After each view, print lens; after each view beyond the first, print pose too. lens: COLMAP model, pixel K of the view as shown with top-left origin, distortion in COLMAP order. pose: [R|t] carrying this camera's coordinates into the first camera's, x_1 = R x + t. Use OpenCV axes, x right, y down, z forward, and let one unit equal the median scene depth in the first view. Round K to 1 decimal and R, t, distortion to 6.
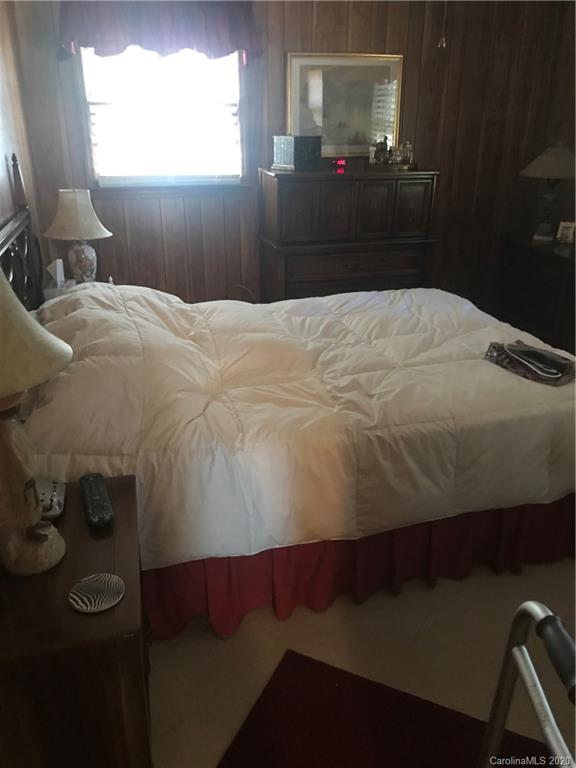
lens RADIAL K [[641.6, 0, 287.3], [0, 641.6, 381.8], [0, 0, 1]] dist [0.036224, -0.039086]
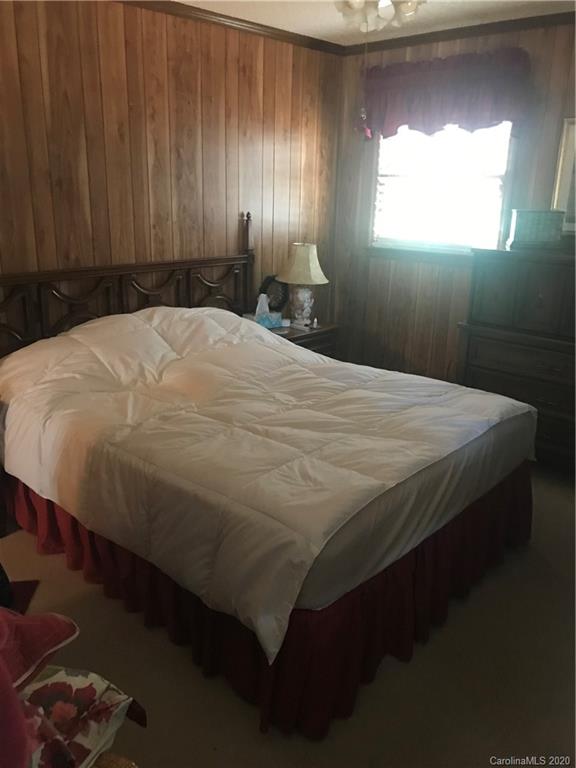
lens RADIAL K [[641.6, 0, 285.4], [0, 641.6, 385.7], [0, 0, 1]] dist [0.036224, -0.039086]
pose [[0.541819, 0.262488, -0.798456, 0.646927], [-0.334284, 0.938914, 0.081823, -0.122313], [0.771159, 0.222578, 0.596467, 0.280926]]
